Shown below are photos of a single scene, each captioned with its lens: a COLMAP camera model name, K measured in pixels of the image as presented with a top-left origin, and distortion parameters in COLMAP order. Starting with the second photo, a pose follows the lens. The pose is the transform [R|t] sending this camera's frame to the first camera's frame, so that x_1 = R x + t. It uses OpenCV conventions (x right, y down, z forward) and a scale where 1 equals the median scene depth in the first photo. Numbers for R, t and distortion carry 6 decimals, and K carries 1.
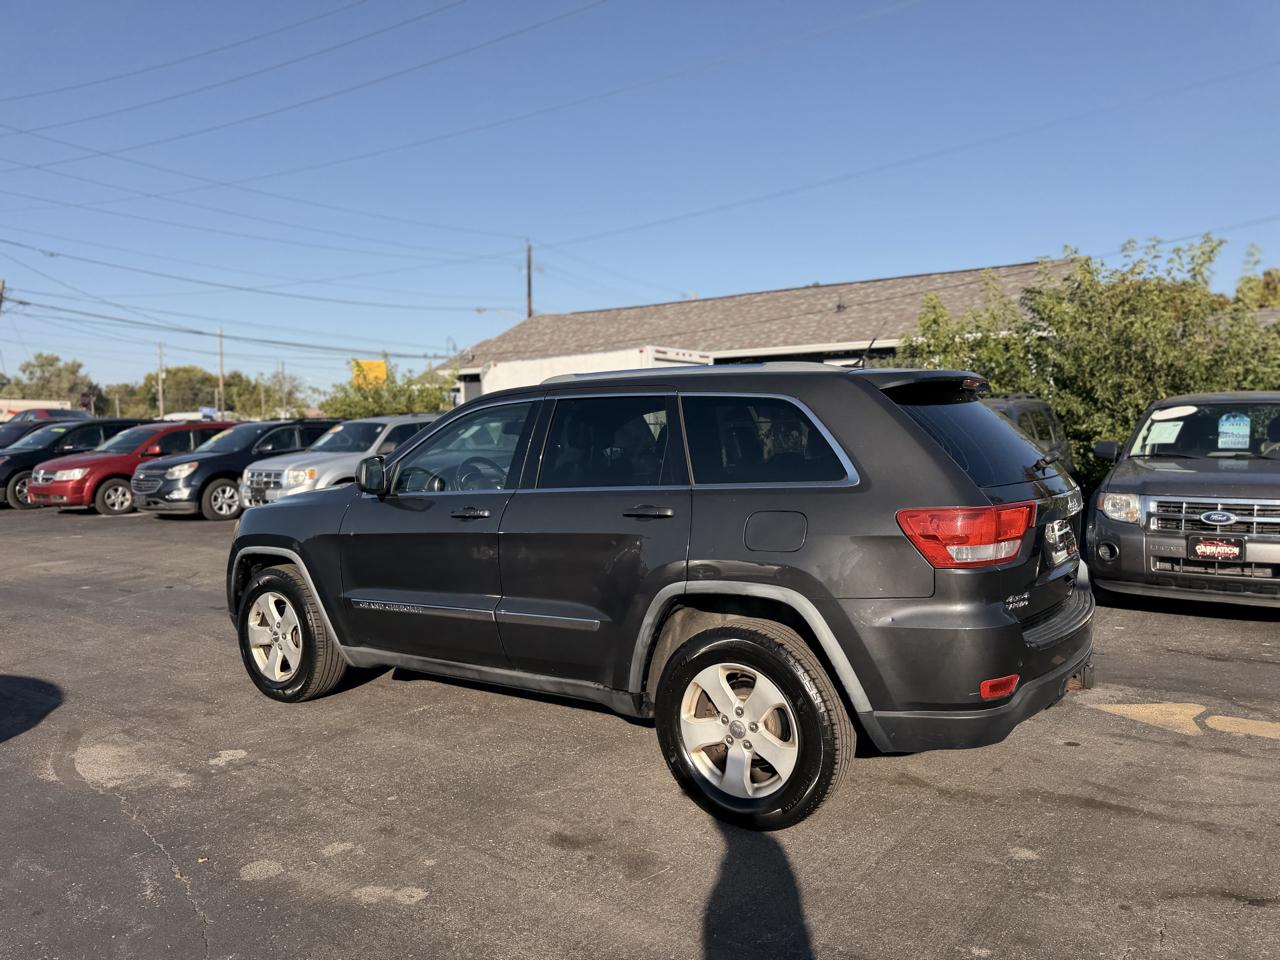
lens RADIAL K [[908.6, 0, 641.7], [0, 908.6, 486.7], [0, 0, 1]] dist [0.029987, -0.040479]
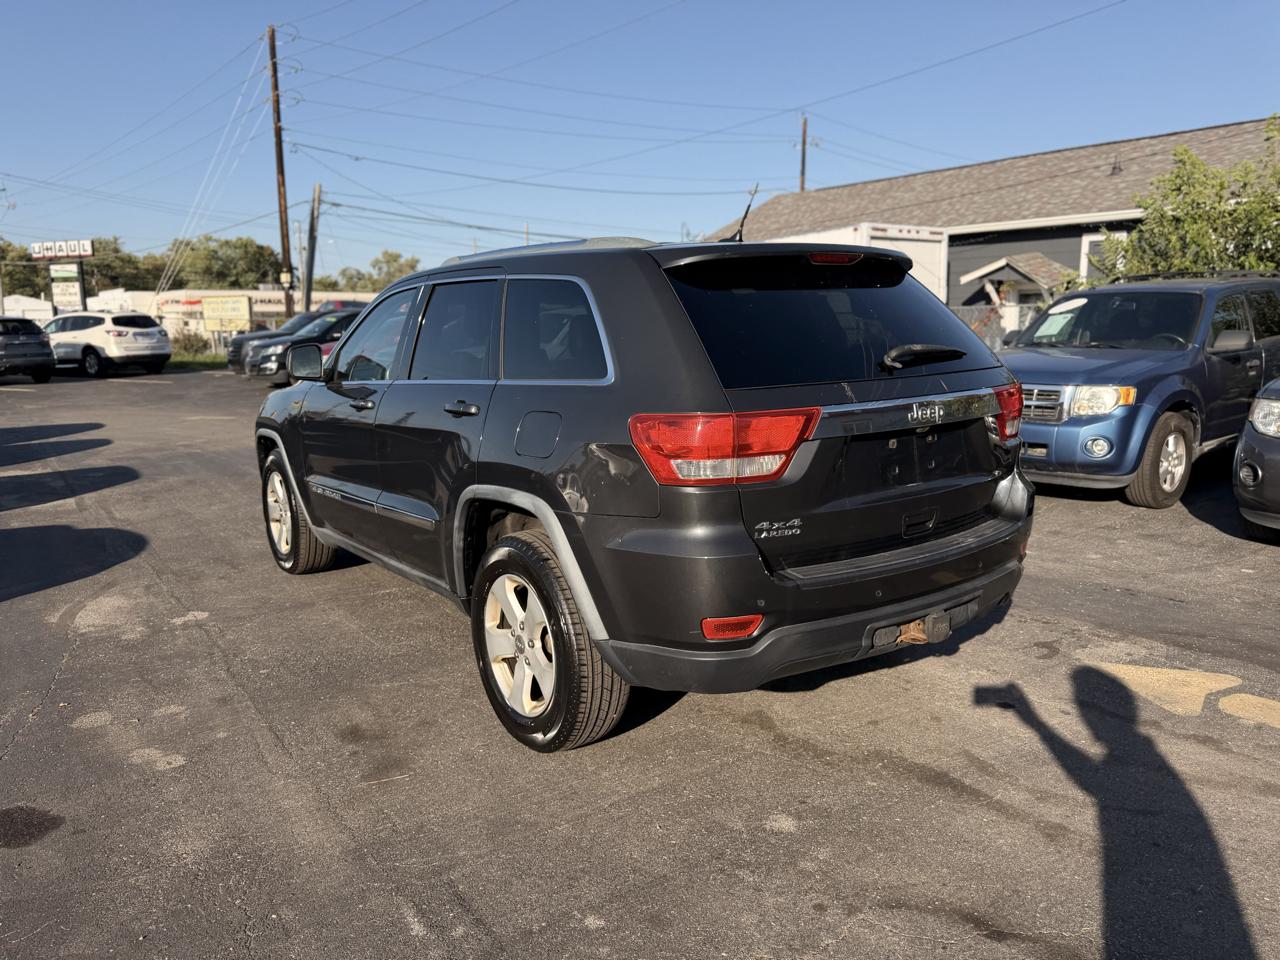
lens RADIAL K [[908.6, 0, 638.4], [0, 908.6, 491.2], [0, 0, 1]] dist [0.029987, -0.040479]
pose [[0.947615, 0.056860, -0.314314, 0.372143], [-0.017055, 0.991631, 0.127970, -0.007458], [0.318960, -0.115906, 0.940654, 0.133644]]
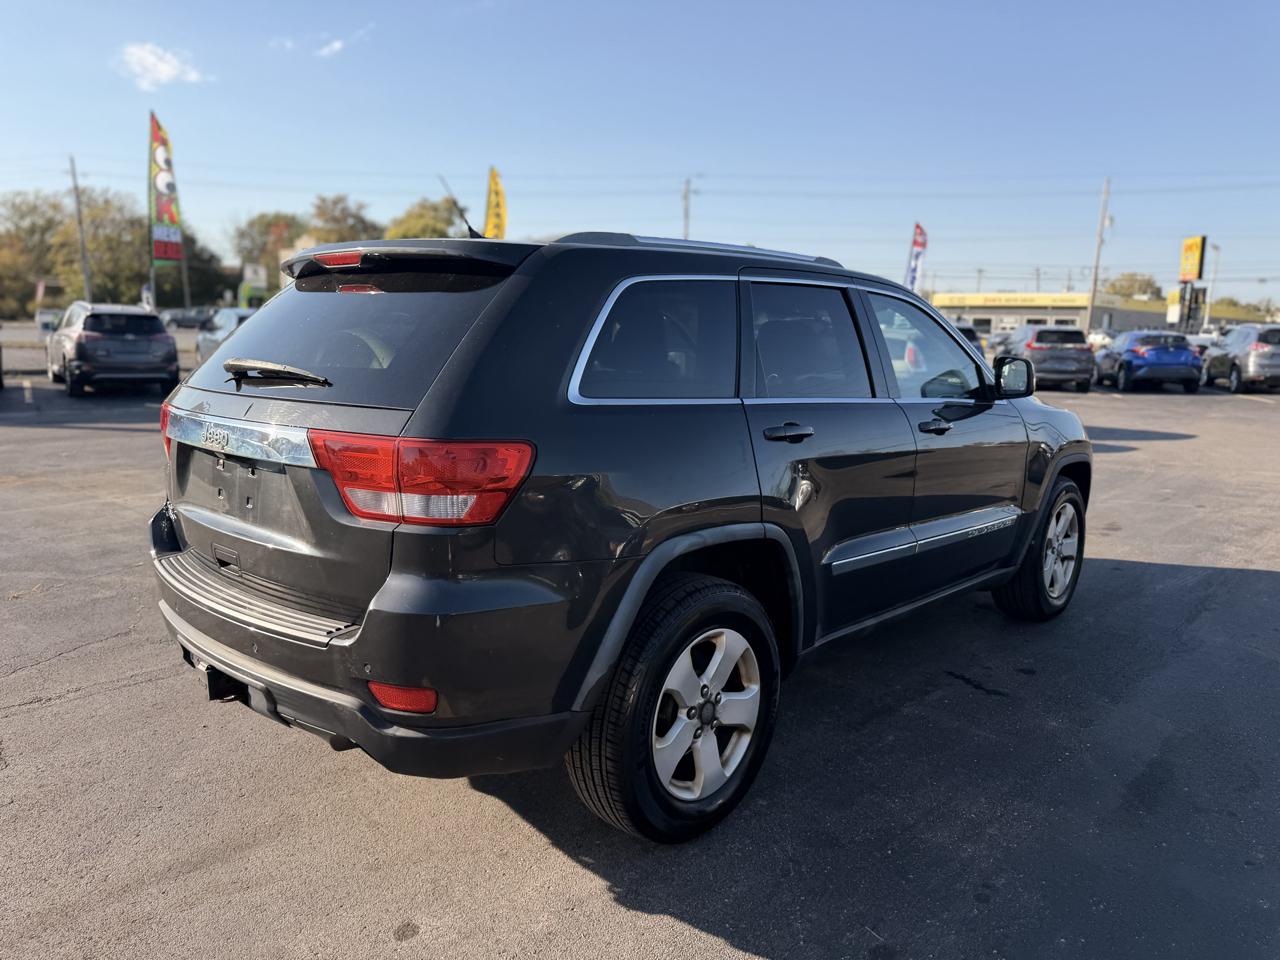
lens RADIAL K [[908.6, 0, 642.6], [0, 908.6, 491.4], [0, 0, 1]] dist [0.029987, -0.040479]
pose [[-0.135550, 0.183052, -0.973714, 0.844948], [-0.076833, 0.977882, 0.194532, -0.074783], [0.987787, 0.101182, -0.118488, 1.074620]]
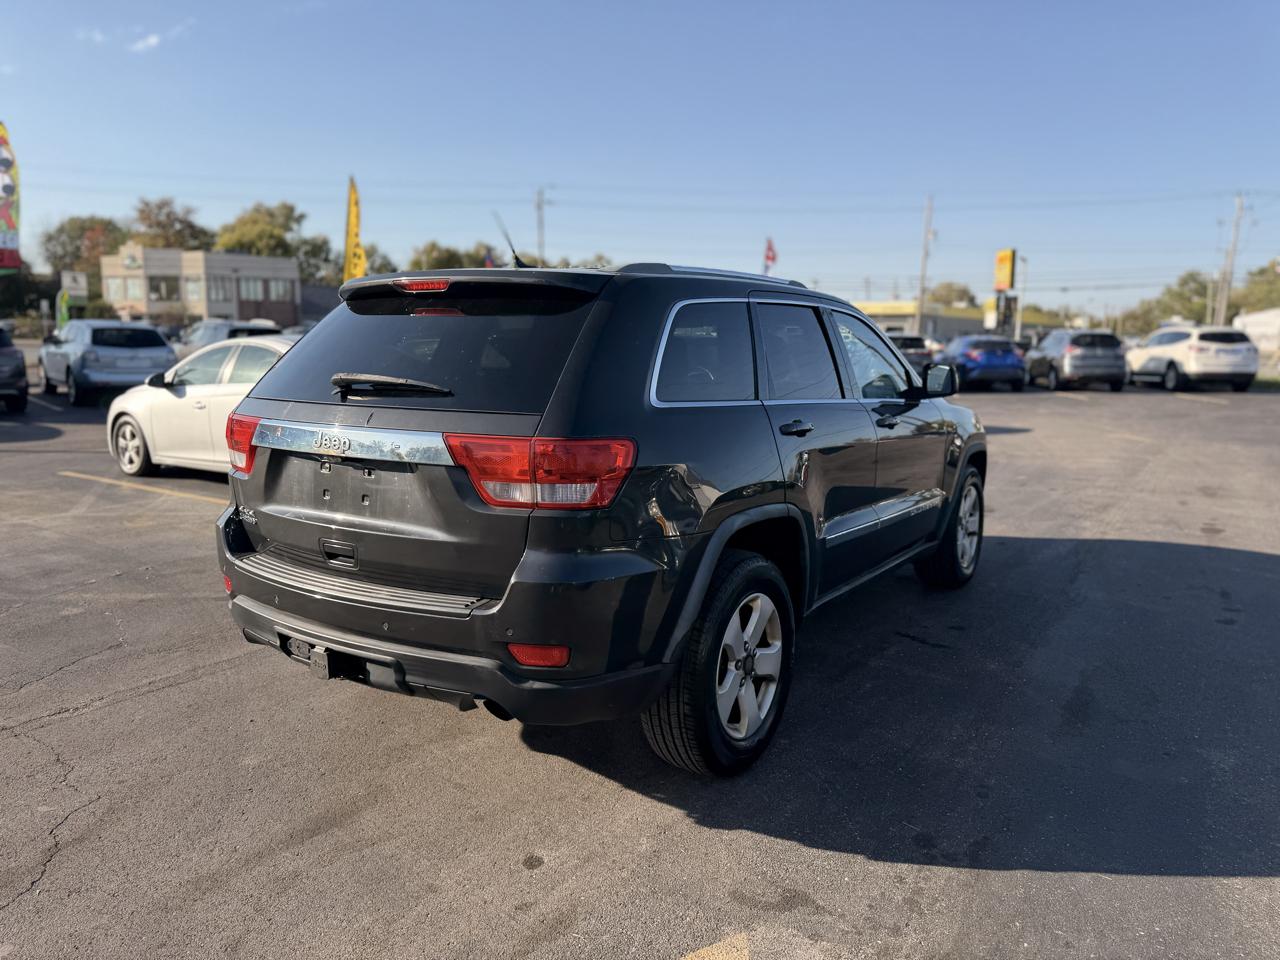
lens RADIAL K [[908.6, 0, 643.8], [0, 908.6, 474.5], [0, 0, 1]] dist [0.029987, -0.040479]
pose [[0.028577, 0.159315, -0.986814, 0.953170], [-0.071704, 0.985001, 0.156946, -0.071462], [0.997016, 0.066273, 0.039572, 0.946618]]
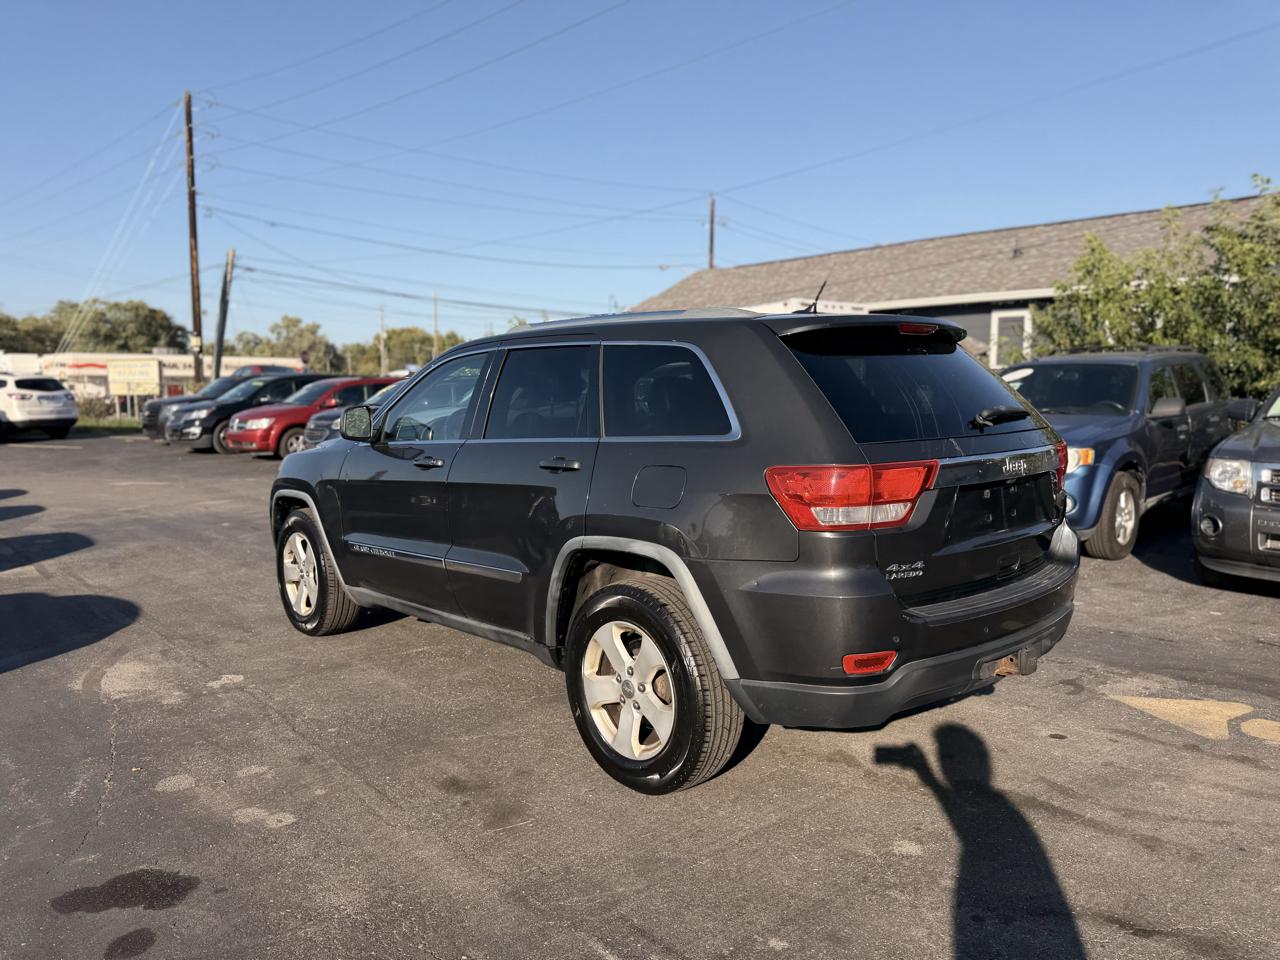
lens RADIAL K [[908.6, 0, 639.7], [0, 908.6, 487.0], [0, 0, 1]] dist [0.029987, -0.040479]
pose [[0.976211, 0.028362, -0.214962, 0.235931], [-0.018203, 0.998629, 0.049089, 0.002430], [0.216059, -0.044008, 0.975388, 0.049471]]
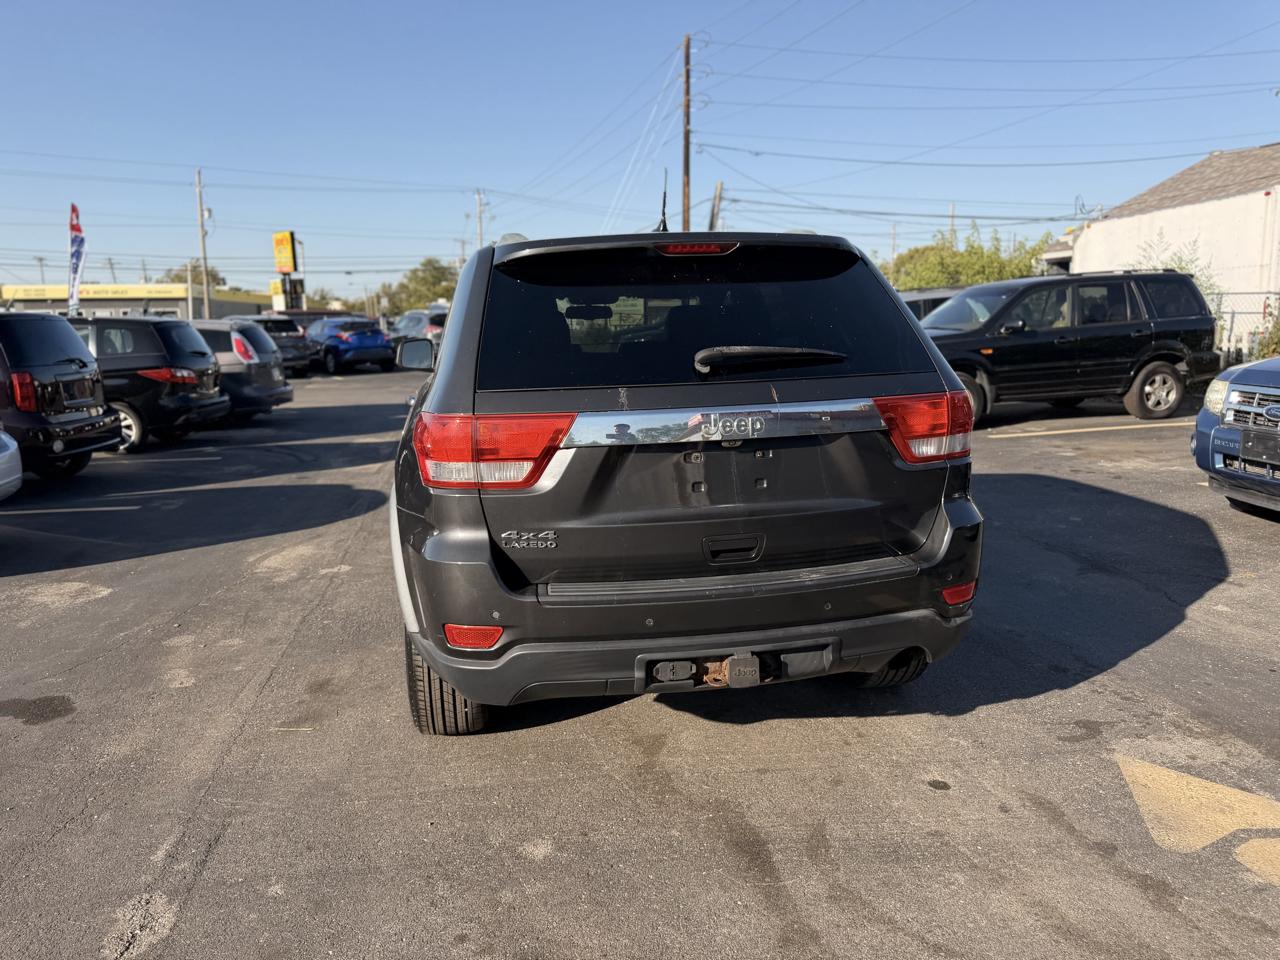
lens RADIAL K [[908.6, 0, 643.0], [0, 908.6, 490.0], [0, 0, 1]] dist [0.029987, -0.040479]
pose [[0.715465, 0.125966, -0.687199, 0.687073], [-0.030405, 0.988294, 0.149502, -0.024124], [0.697986, -0.086070, 0.710920, 0.356646]]
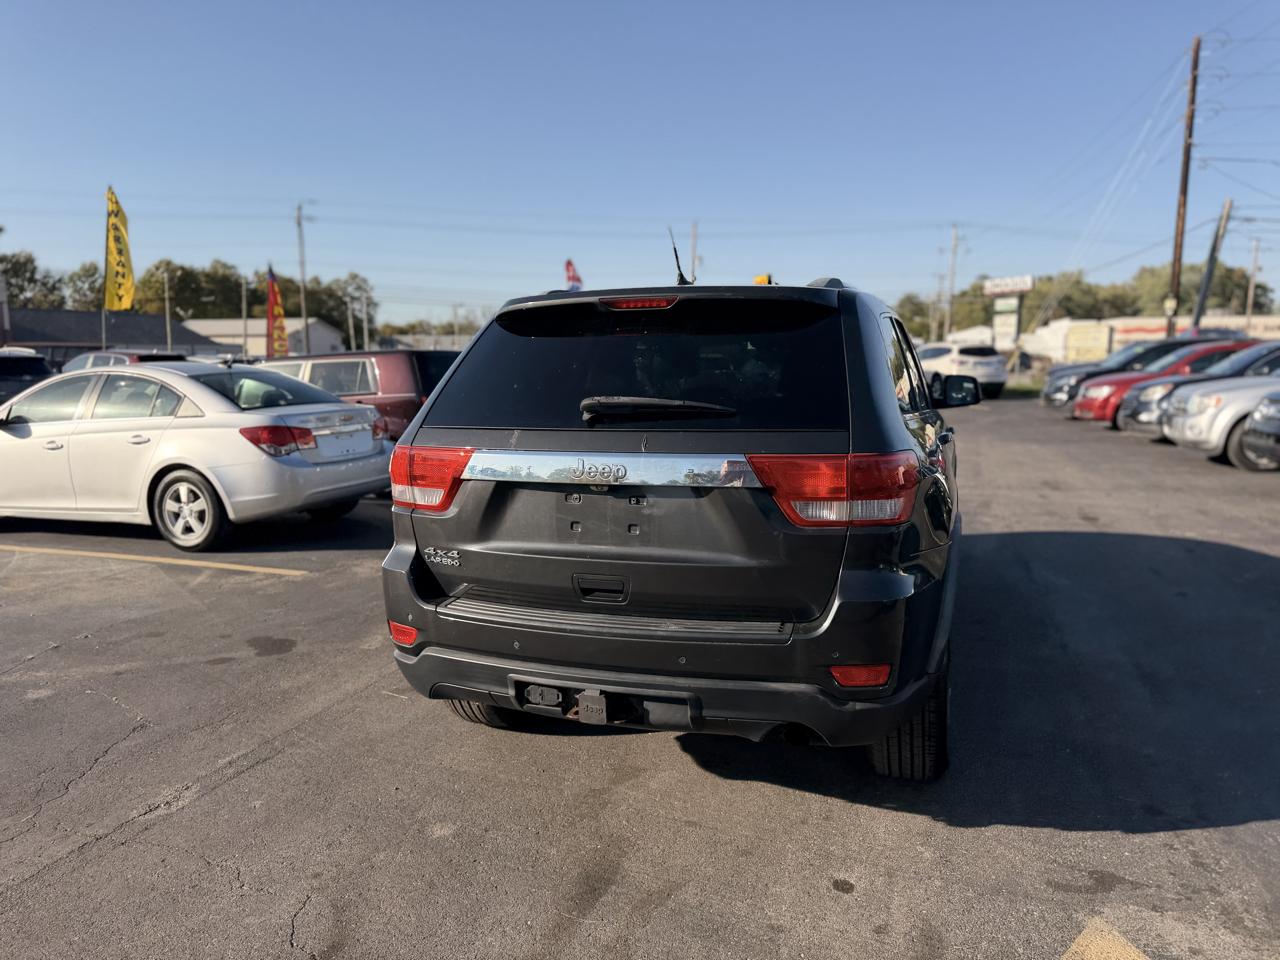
lens RADIAL K [[908.6, 0, 641.3], [0, 908.6, 484.7], [0, 0, 1]] dist [0.029987, -0.040479]
pose [[0.281038, 0.139214, -0.949546, 0.891133], [-0.055257, 0.990129, 0.128809, -0.048406], [0.958105, 0.016269, 0.285956, 0.635861]]
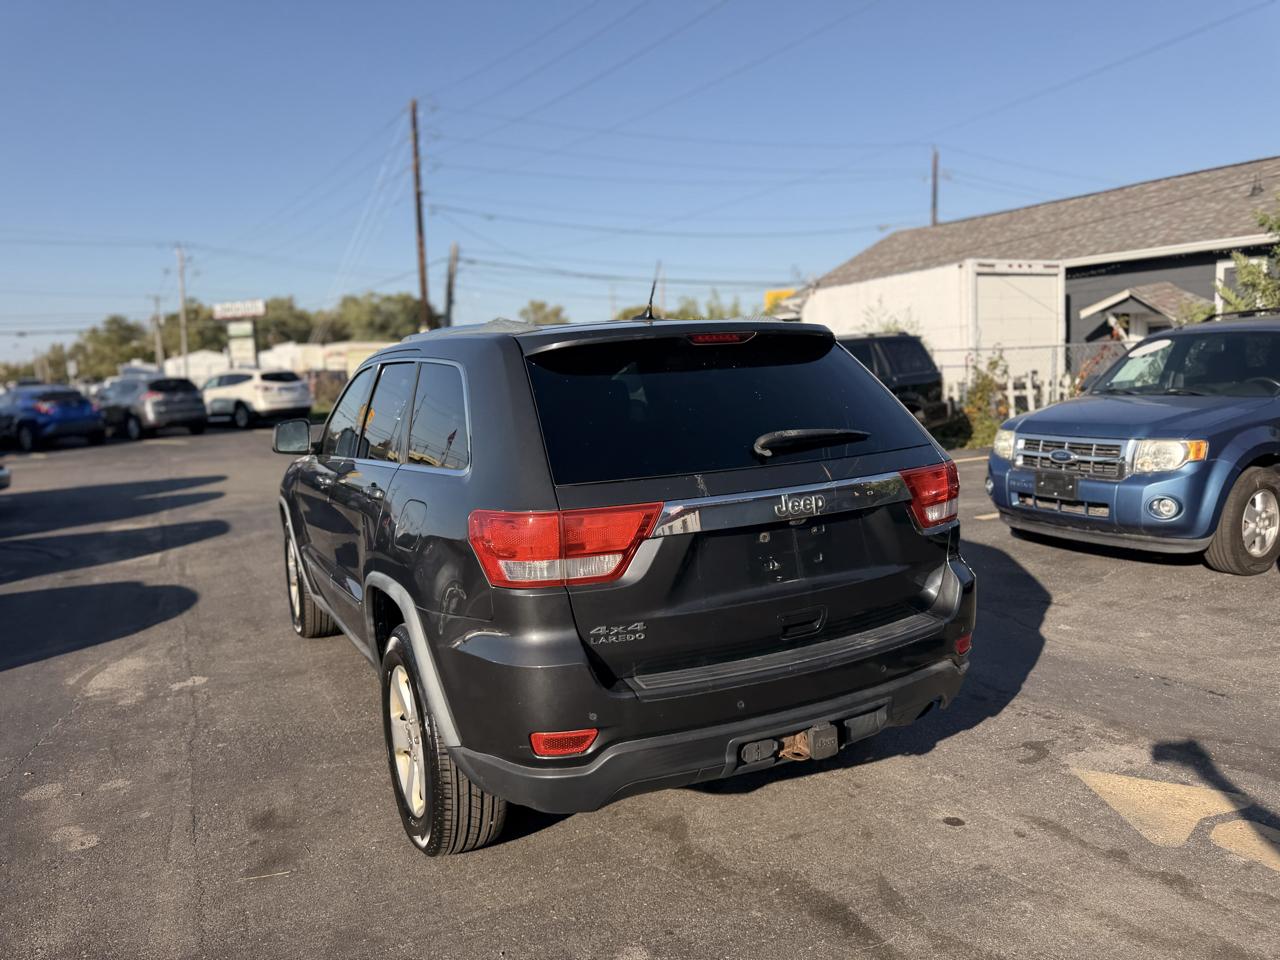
lens RADIAL K [[908.6, 0, 641.3], [0, 908.6, 476.8], [0, 0, 1]] dist [0.029987, -0.040479]
pose [[0.888810, 0.031409, -0.457197, 0.526113], [0.001889, 0.997389, 0.072191, -0.041665], [0.458271, -0.065028, 0.886430, 0.235927]]
